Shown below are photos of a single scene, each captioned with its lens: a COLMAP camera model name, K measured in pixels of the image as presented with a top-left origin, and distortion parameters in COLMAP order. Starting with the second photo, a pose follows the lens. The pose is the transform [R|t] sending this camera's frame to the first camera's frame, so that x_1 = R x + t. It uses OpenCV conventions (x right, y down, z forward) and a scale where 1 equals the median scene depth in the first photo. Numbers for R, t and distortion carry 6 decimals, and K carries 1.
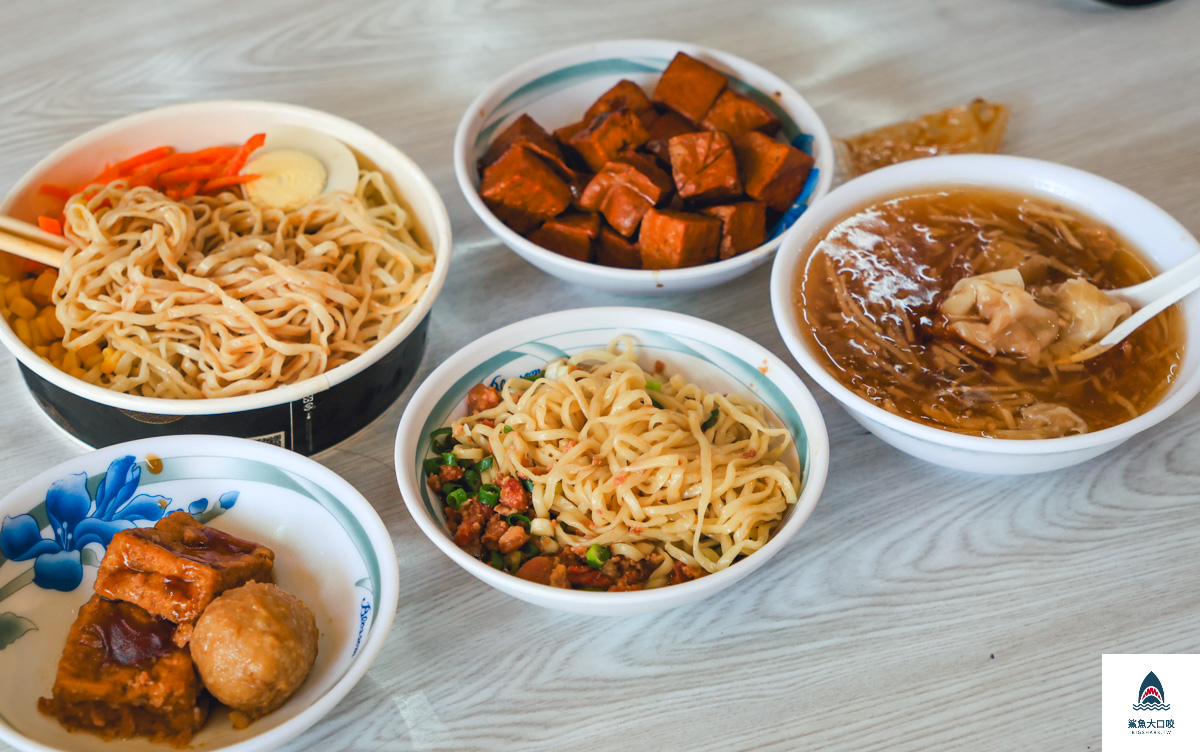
lens RADIAL K [[2223.9, 0, 600.0], [0, 2223.9, 376.0], [0, 0, 1]] dist [-0.042725, 0.221404]
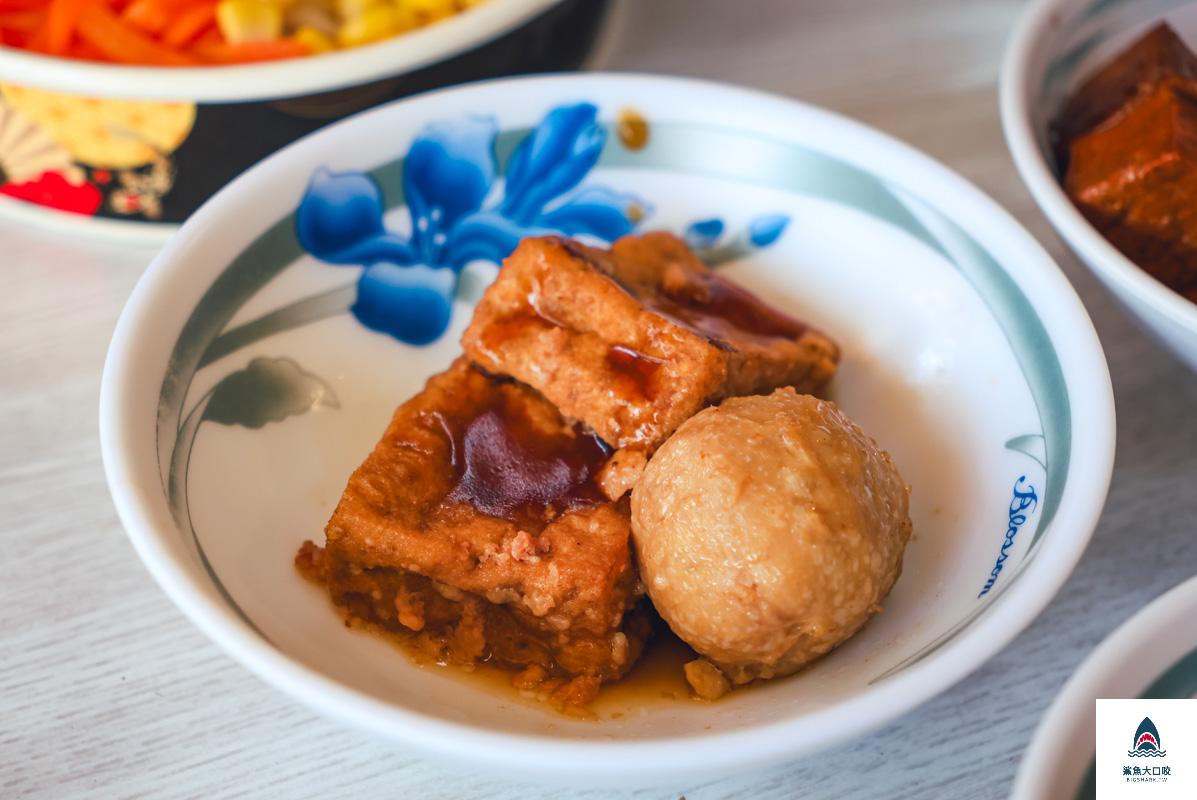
lens RADIAL K [[2404.8, 0, 598.5], [0, 2404.8, 400.0], [0, 0, 1]] dist [0.017121, 0.049963]
pose [[0.957767, 0.194320, -0.211949, -0.089929], [-0.185847, 0.980782, 0.059391, 0.073138], [0.219417, -0.017492, 0.975474, 0.513896]]
